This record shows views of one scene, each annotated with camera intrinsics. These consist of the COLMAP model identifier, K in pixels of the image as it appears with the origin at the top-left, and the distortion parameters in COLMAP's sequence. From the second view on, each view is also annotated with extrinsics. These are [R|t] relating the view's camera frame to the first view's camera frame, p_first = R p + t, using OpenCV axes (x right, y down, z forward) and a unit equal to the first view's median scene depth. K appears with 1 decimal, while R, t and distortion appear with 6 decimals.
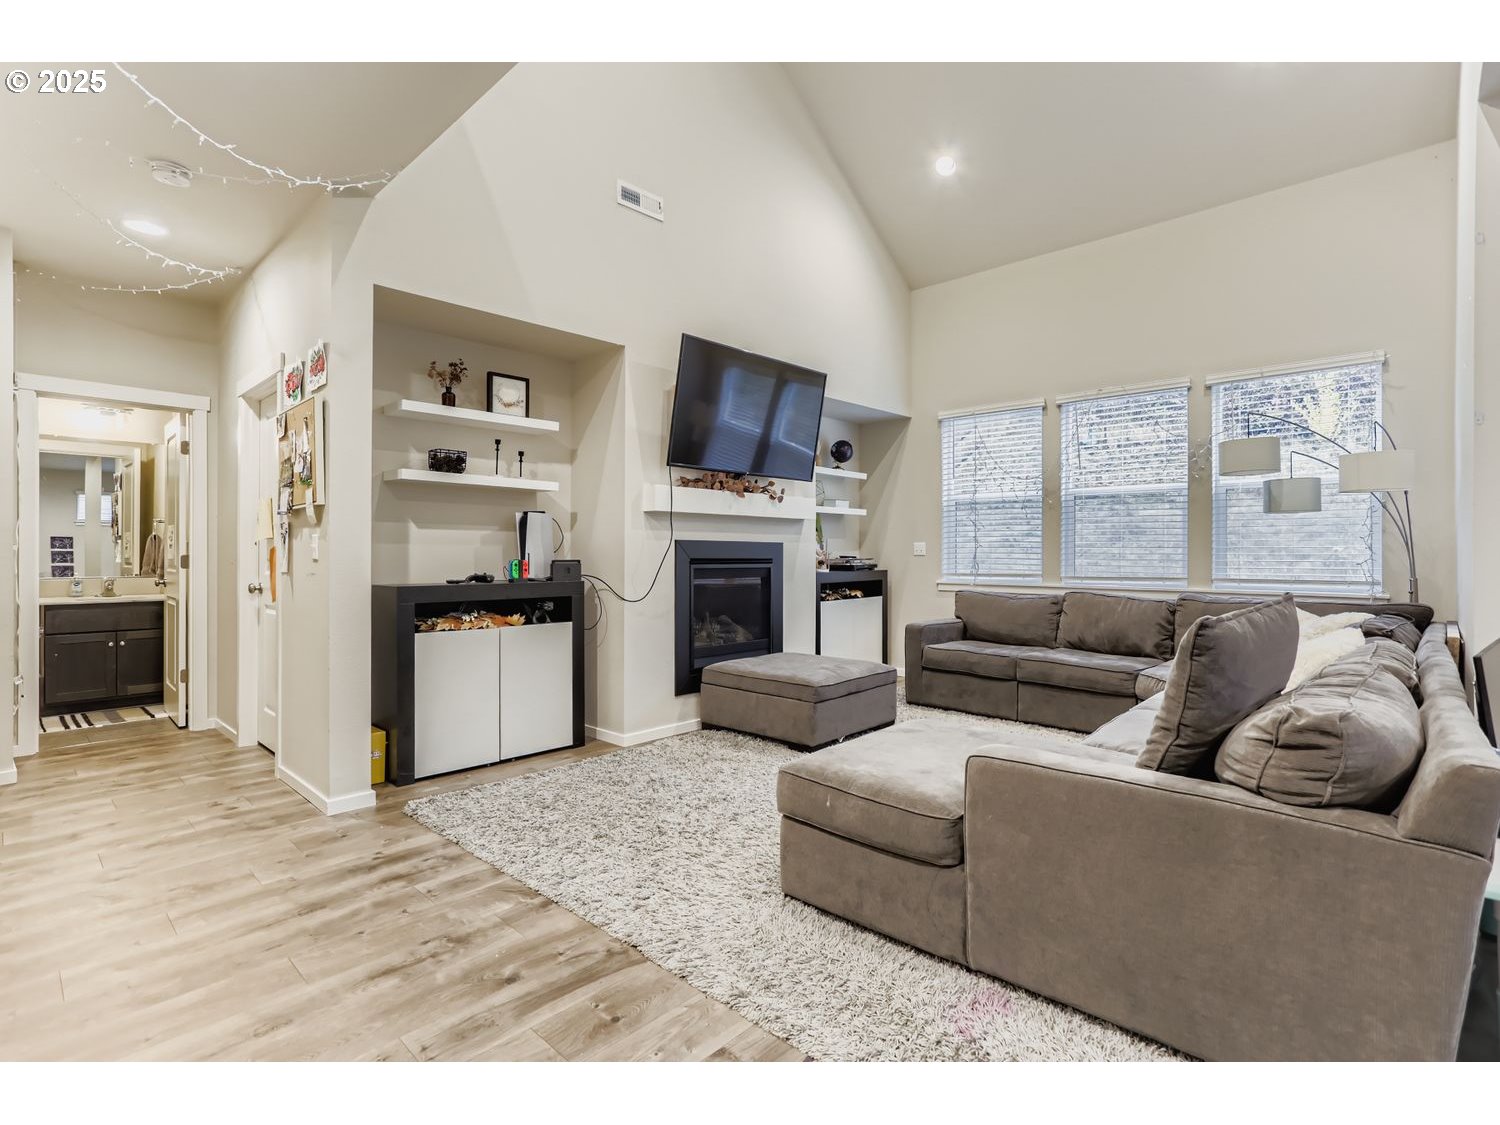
lens RADIAL K [[726.4, 0, 760.2], [0, 726.4, 559.8], [0, 0, 1]] dist [-0.004986, 0.000427]
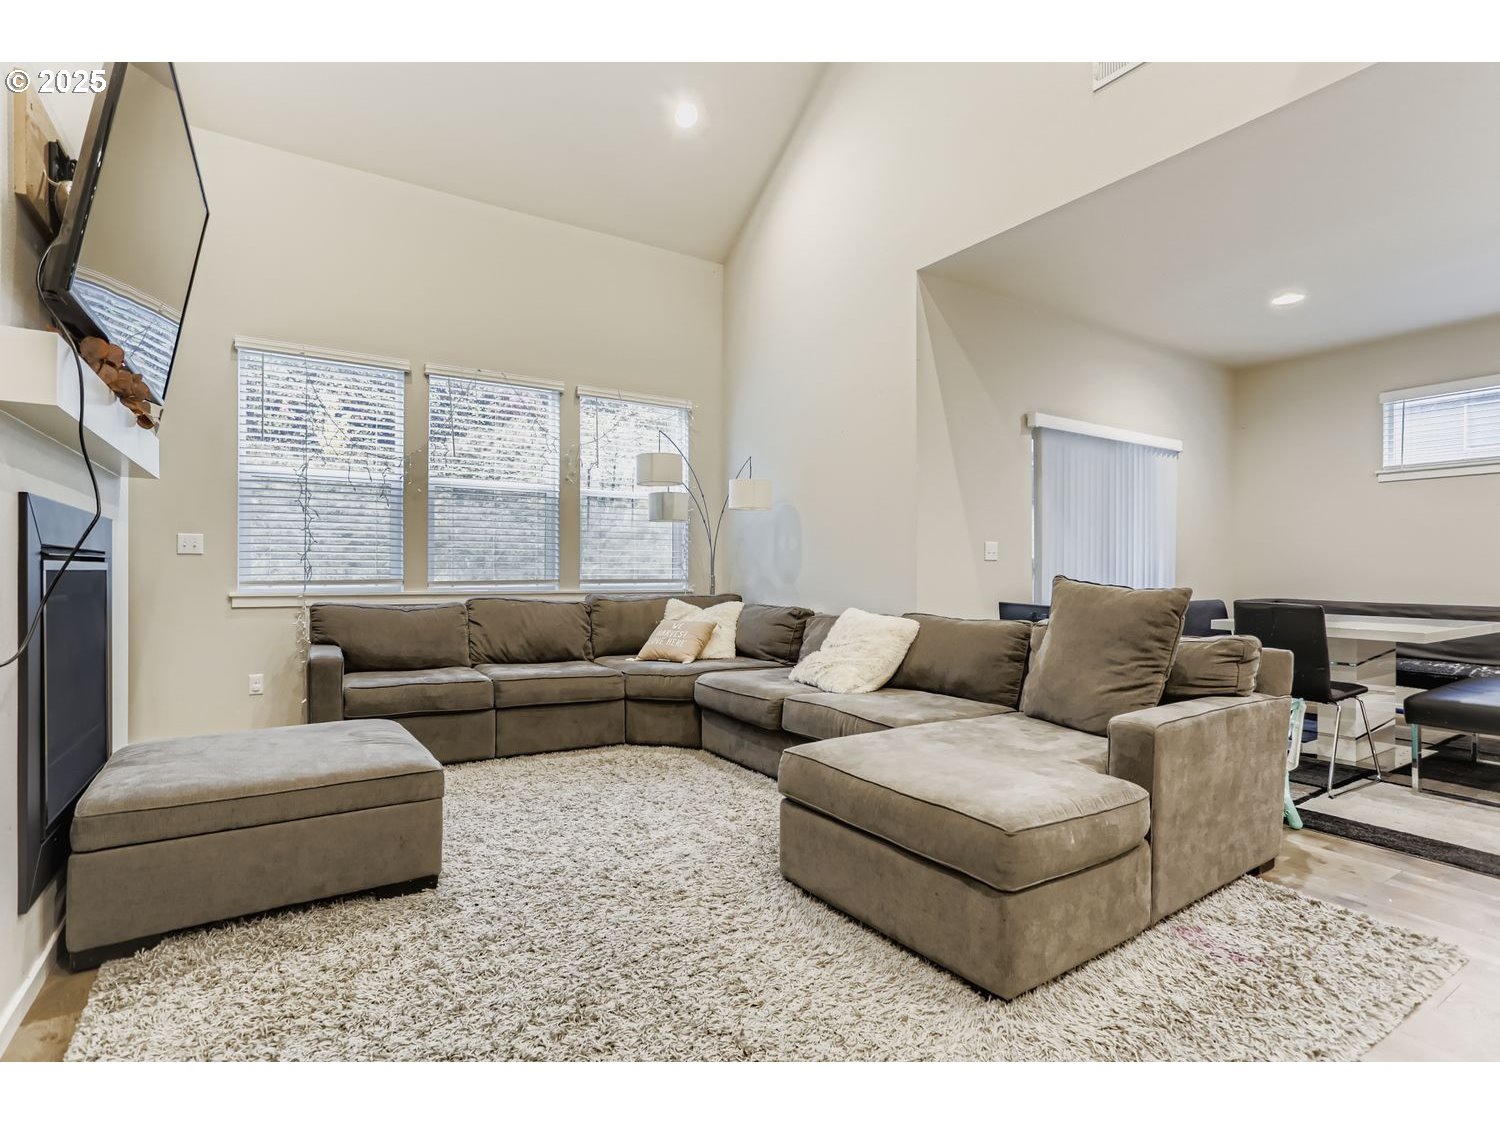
lens RADIAL K [[726.4, 0, 753.8], [0, 726.4, 571.2], [0, 0, 1]] dist [-0.004986, 0.000427]
pose [[0.244506, -0.010049, 0.969596, -0.326069], [-0.004119, 0.999927, 0.011403, -0.000024], [-0.969639, -0.006782, 0.244447, 0.456236]]
